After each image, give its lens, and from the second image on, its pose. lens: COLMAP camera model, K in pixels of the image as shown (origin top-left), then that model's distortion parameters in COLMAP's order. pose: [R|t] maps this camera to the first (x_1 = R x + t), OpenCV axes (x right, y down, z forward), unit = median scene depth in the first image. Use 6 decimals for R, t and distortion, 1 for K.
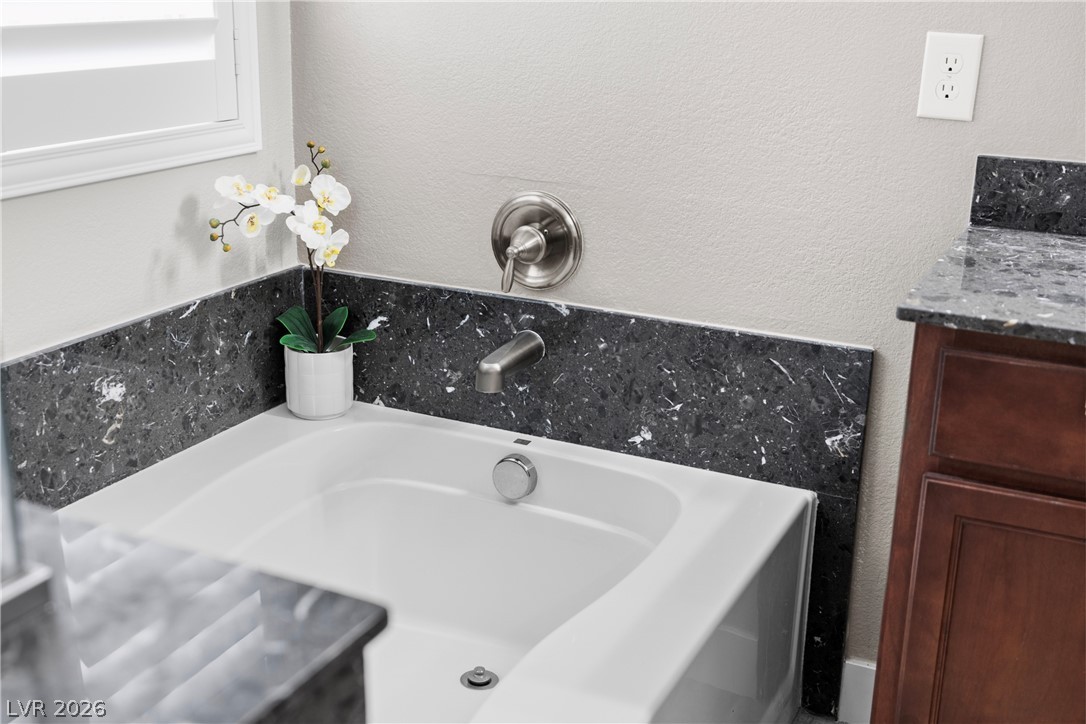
lens RADIAL K [[1266.7, 0, 543.3], [0, 1266.7, 362.8], [0, 0, 1]] dist [0.017907, 0.000000]
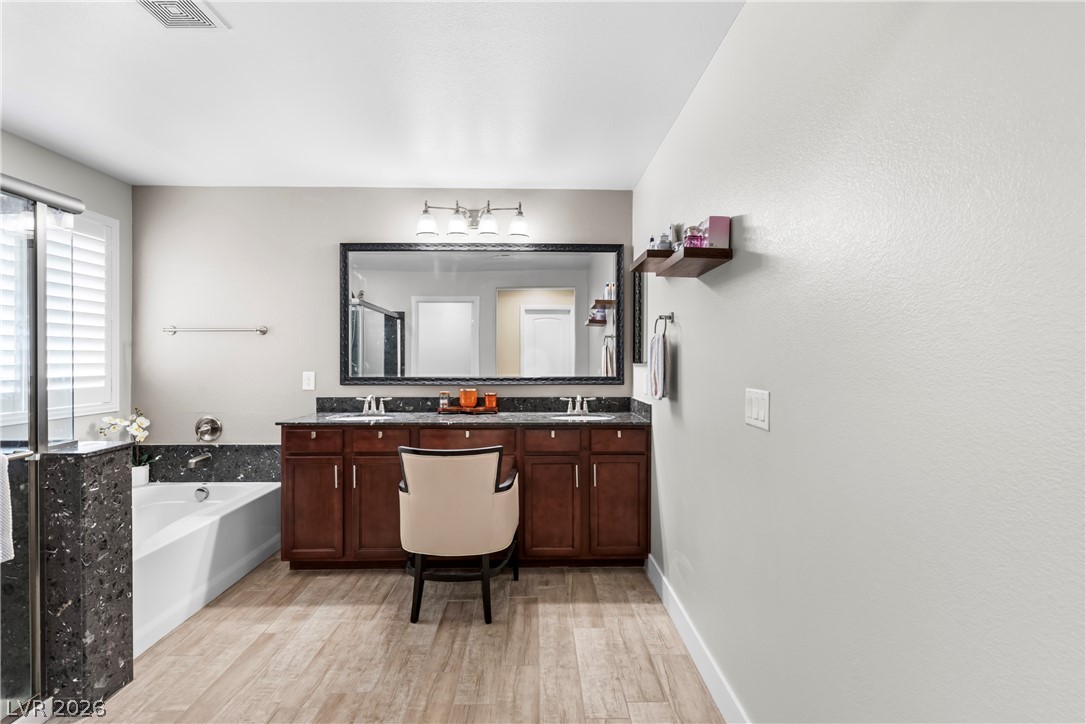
lens RADIAL K [[515.6, 0, 544.4], [0, 515.6, 357.7], [0, 0, 1]] dist [0.003190, 0.000125]
pose [[0.891506, -0.021188, 0.452513, 0.194647], [0.154147, 0.953486, -0.259042, 0.256694], [-0.425977, 0.300691, 0.853305, -0.816125]]
